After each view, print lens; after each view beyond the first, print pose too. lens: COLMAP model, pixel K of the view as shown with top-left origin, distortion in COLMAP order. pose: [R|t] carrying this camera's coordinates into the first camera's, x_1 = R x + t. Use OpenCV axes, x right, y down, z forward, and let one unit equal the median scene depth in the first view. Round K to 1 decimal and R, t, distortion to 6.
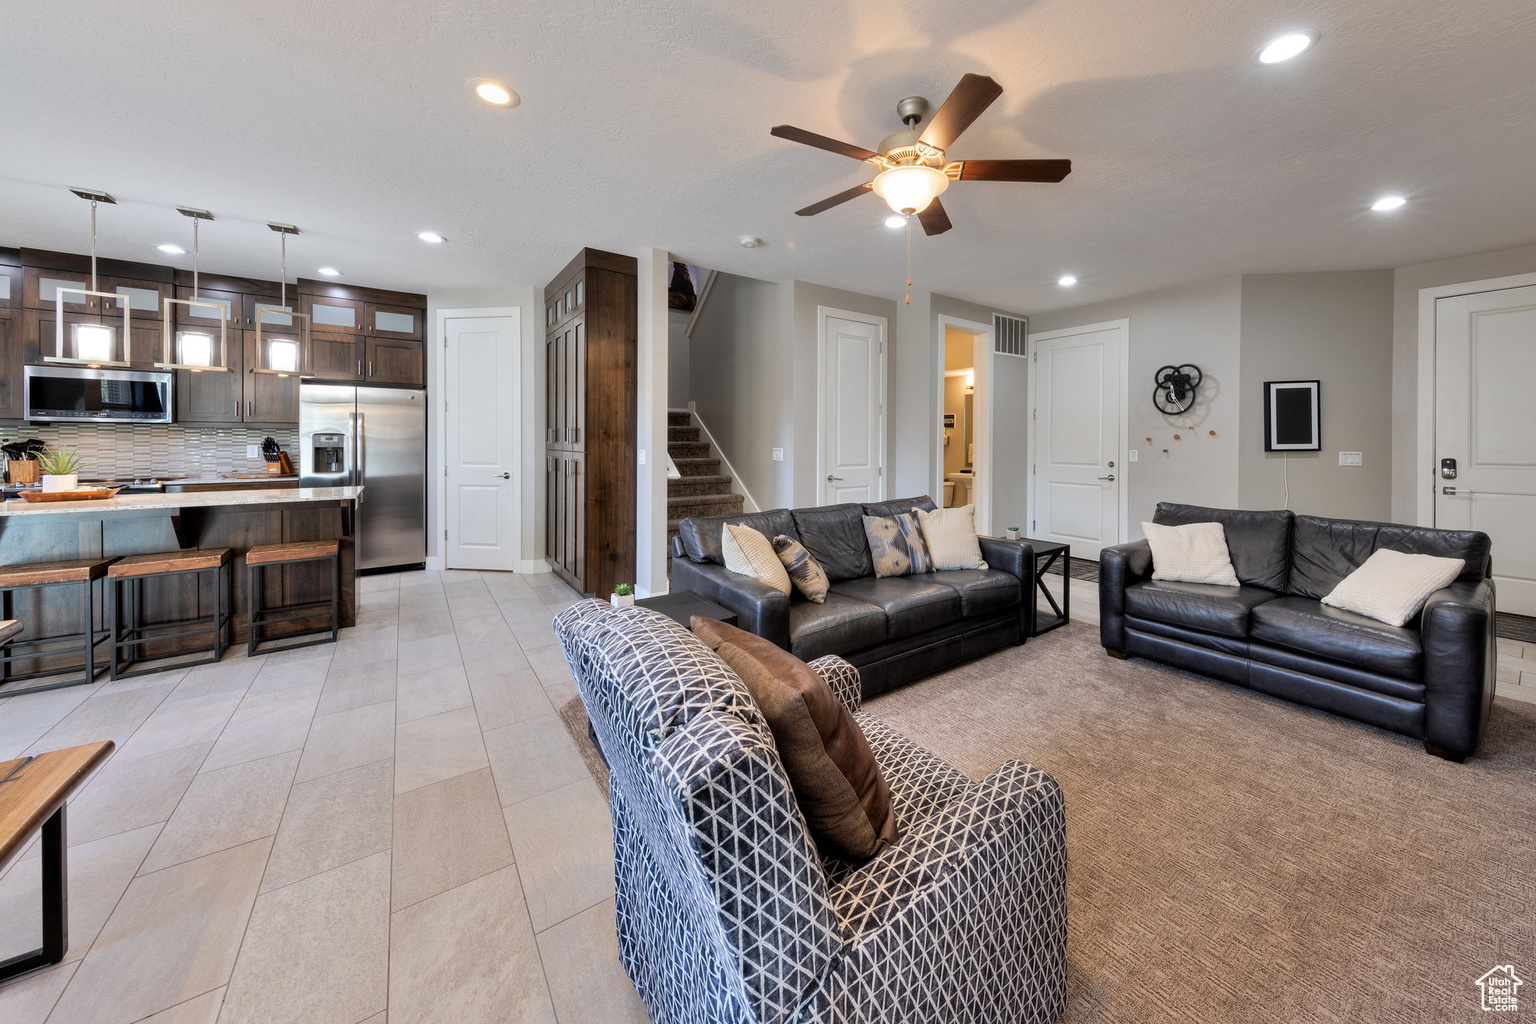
lens RADIAL K [[546.0, 0, 808.2], [0, 546.0, 442.6], [0, 0, 1]] dist [0.010239, -0.001033]
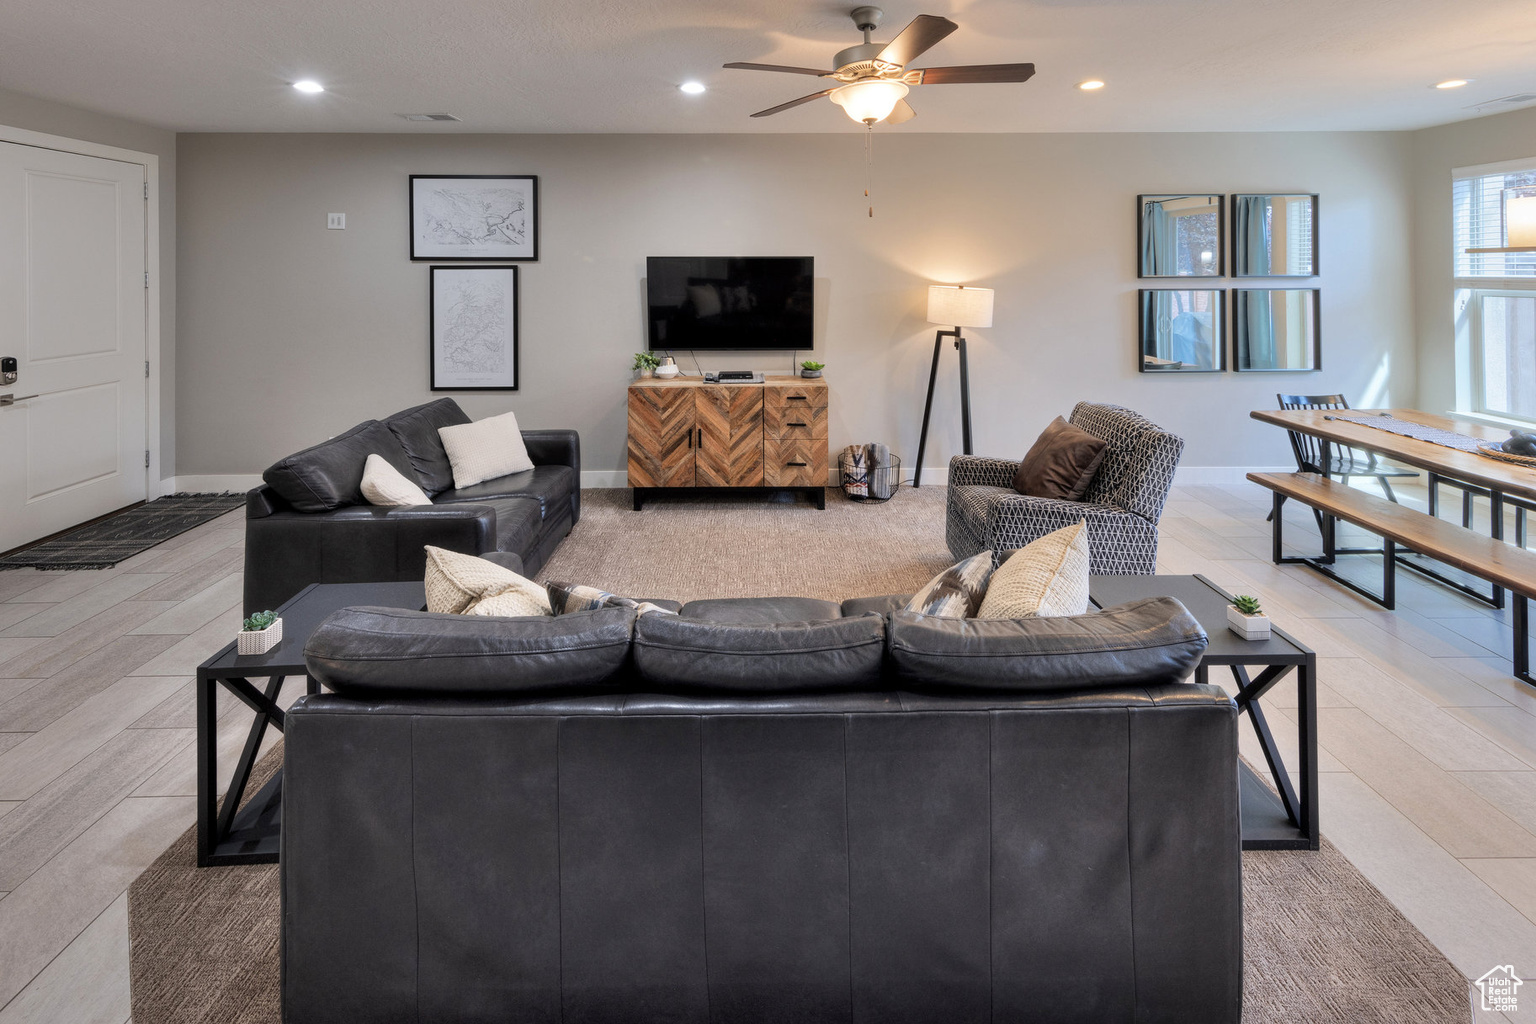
lens RADIAL K [[627.3, 0, 772.0], [0, 627.3, 272.0], [0, 0, 1]] dist [0.008043, 0.000038]
pose [[-0.809631, 0.001204, 0.586938, -0.155982], [0.004426, 0.999982, 0.004053, -0.076361], [-0.586923, 0.005879, -0.809622, 0.968040]]
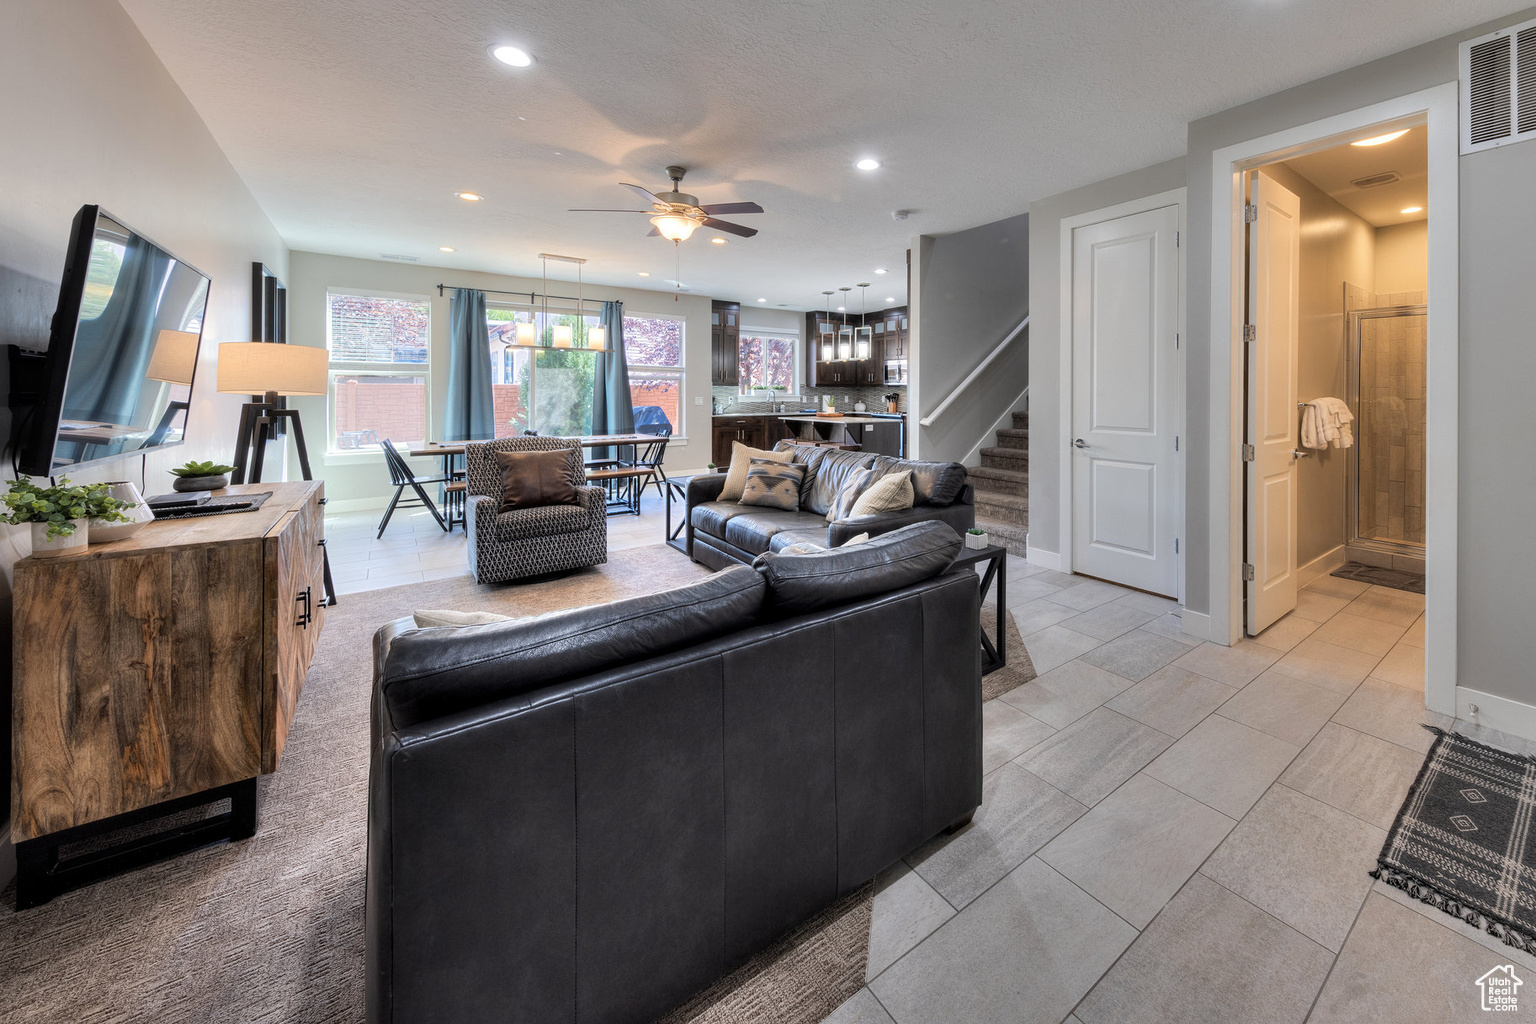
lens RADIAL K [[588.7, 0, 852.5], [0, 588.7, 391.1], [0, 0, 1]] dist [0.017574, 0.000088]
pose [[0.027596, -0.006043, -0.999601, 0.889093], [-0.007723, 0.999951, -0.006258, 0.002414], [0.999589, 0.007893, 0.027548, 0.702724]]
